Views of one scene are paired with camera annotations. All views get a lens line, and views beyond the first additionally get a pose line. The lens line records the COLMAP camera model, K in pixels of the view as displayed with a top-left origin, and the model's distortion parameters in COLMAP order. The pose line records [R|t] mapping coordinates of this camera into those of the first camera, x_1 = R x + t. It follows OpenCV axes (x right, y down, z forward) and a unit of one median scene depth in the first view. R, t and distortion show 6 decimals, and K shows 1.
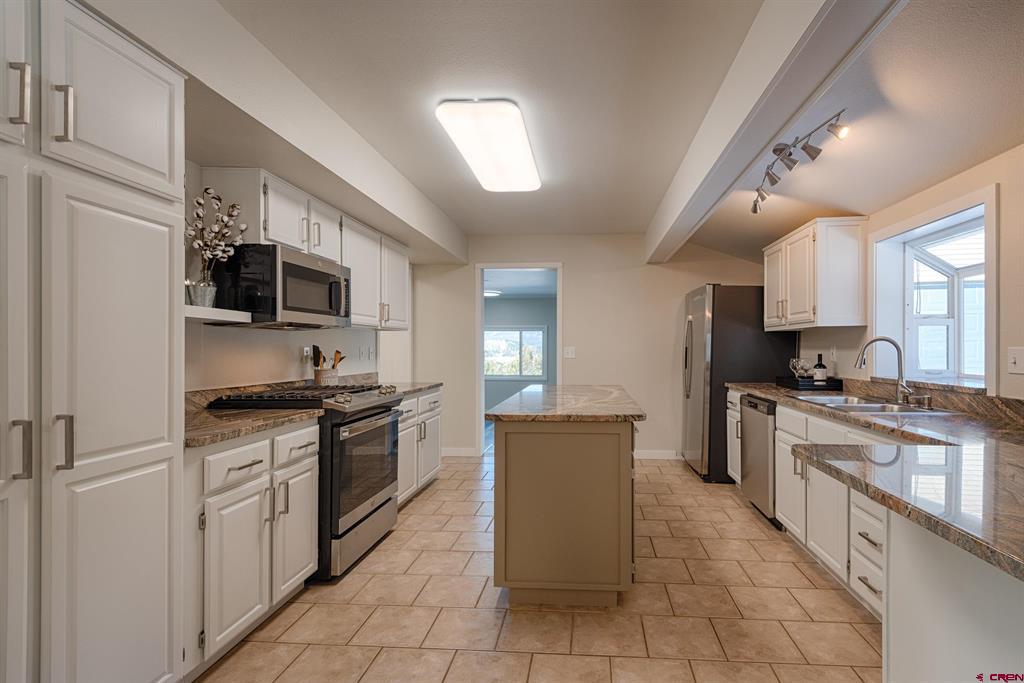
lens RADIAL K [[464.5, 0, 513.2], [0, 464.5, 344.0], [0, 0, 1]] dist [0.034156, -0.004224]
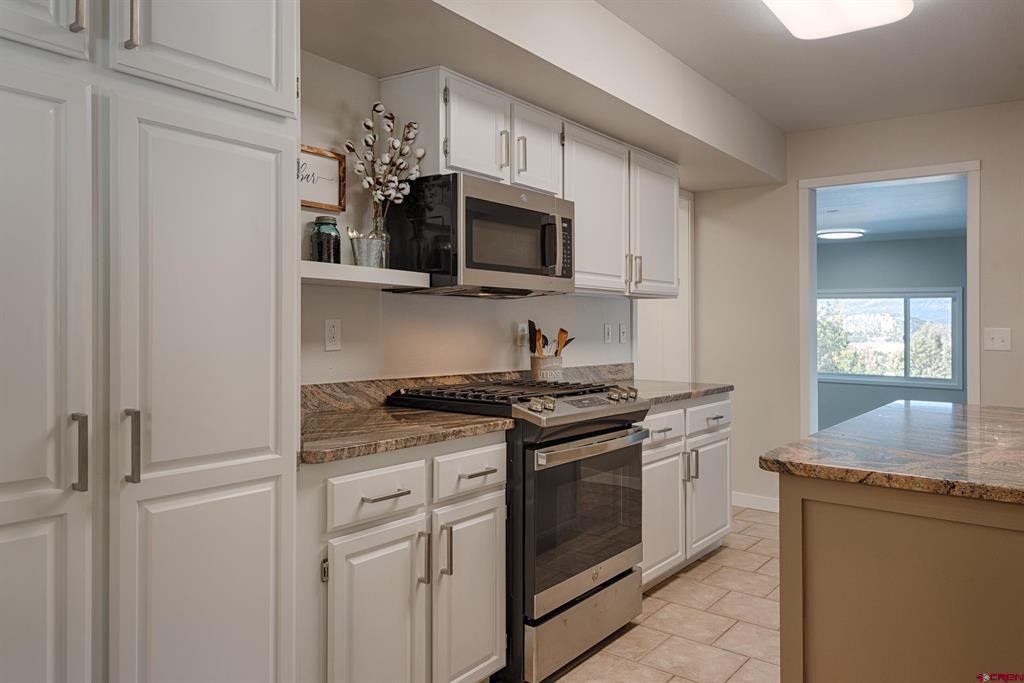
lens RADIAL K [[694.3, 0, 513.2], [0, 694.3, 312.3], [0, 0, 1]] dist [0.029254, -0.002708]
pose [[0.874243, 0.001389, -0.485486, 0.062570], [-0.006663, 0.999936, -0.009138, 0.000346], [0.485442, 0.011223, 0.874197, 0.162263]]
